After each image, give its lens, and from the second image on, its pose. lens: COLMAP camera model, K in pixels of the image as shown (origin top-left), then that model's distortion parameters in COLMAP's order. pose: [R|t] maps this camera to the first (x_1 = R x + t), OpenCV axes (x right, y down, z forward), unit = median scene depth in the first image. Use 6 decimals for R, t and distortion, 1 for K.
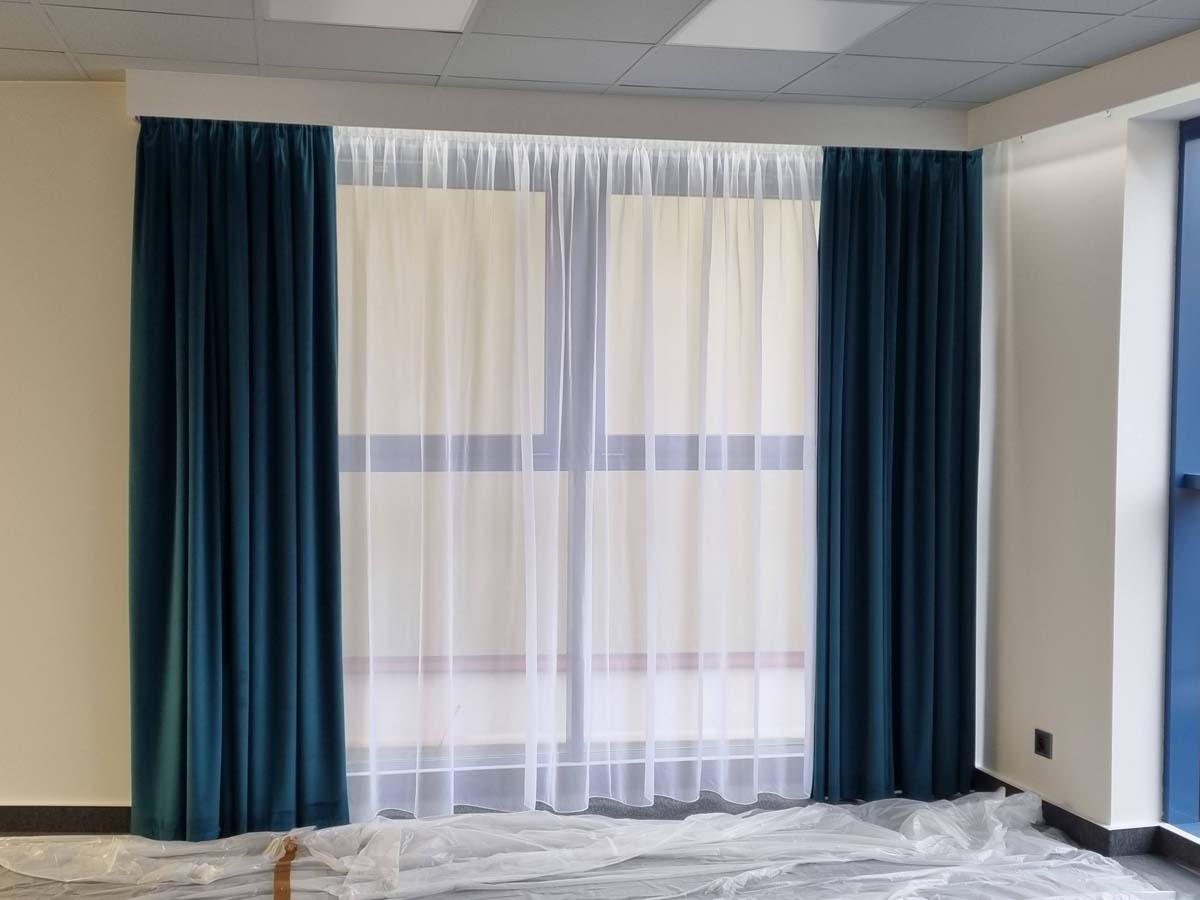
lens RADIAL K [[1588.1, 0, 641.3], [0, 1588.1, 544.7], [0, 0, 1]] dist [-0.307836, 1.039163]
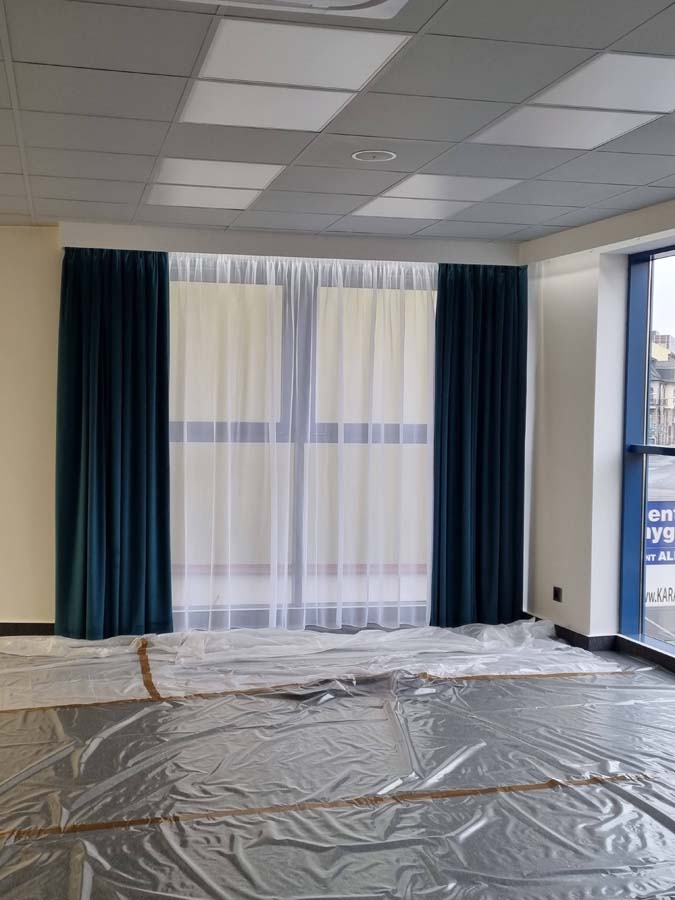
lens RADIAL K [[1191.1, 0, 337.5], [0, 1191.1, 450.0], [0, 0, 1]] dist [-0.307836, 1.039163]
pose [[0.999954, 0.007987, 0.005346, -0.005371], [-0.007671, 0.998356, -0.056795, 0.039264], [-0.005791, 0.056751, 0.998372, -0.357125]]
